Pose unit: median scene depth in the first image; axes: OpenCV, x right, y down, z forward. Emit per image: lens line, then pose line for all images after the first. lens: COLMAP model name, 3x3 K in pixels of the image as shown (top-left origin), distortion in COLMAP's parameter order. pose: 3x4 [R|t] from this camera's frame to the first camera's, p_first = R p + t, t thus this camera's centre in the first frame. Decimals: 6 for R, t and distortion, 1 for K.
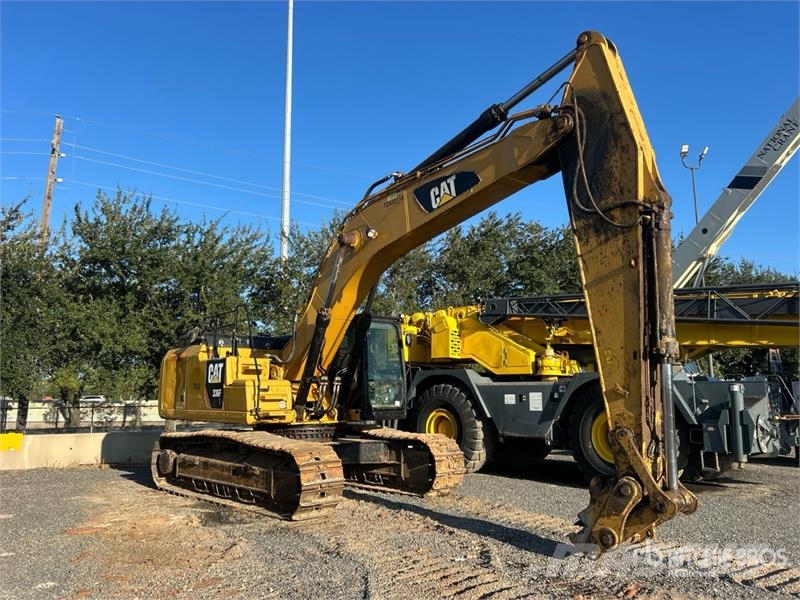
lens RADIAL K [[595.8, 0, 409.0], [0, 595.8, 300.8], [0, 0, 1]] dist [0.044654, -0.046316]
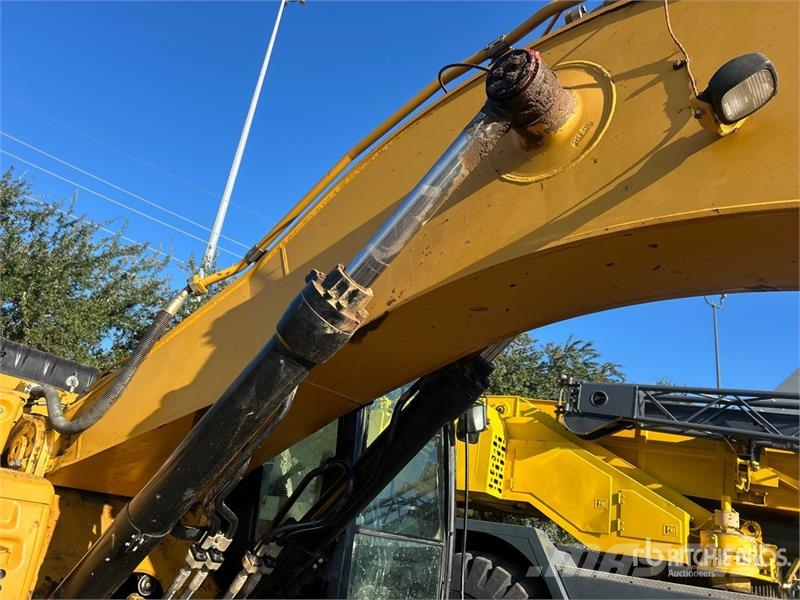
lens RADIAL K [[595.8, 0, 409.0], [0, 595.8, 300.8], [0, 0, 1]] dist [0.044654, -0.046316]
pose [[0.970895, 0.207451, 0.119692, -0.082614], [-0.176197, 0.957172, -0.229731, 0.075003], [-0.162224, 0.201956, 0.965866, 0.574689]]
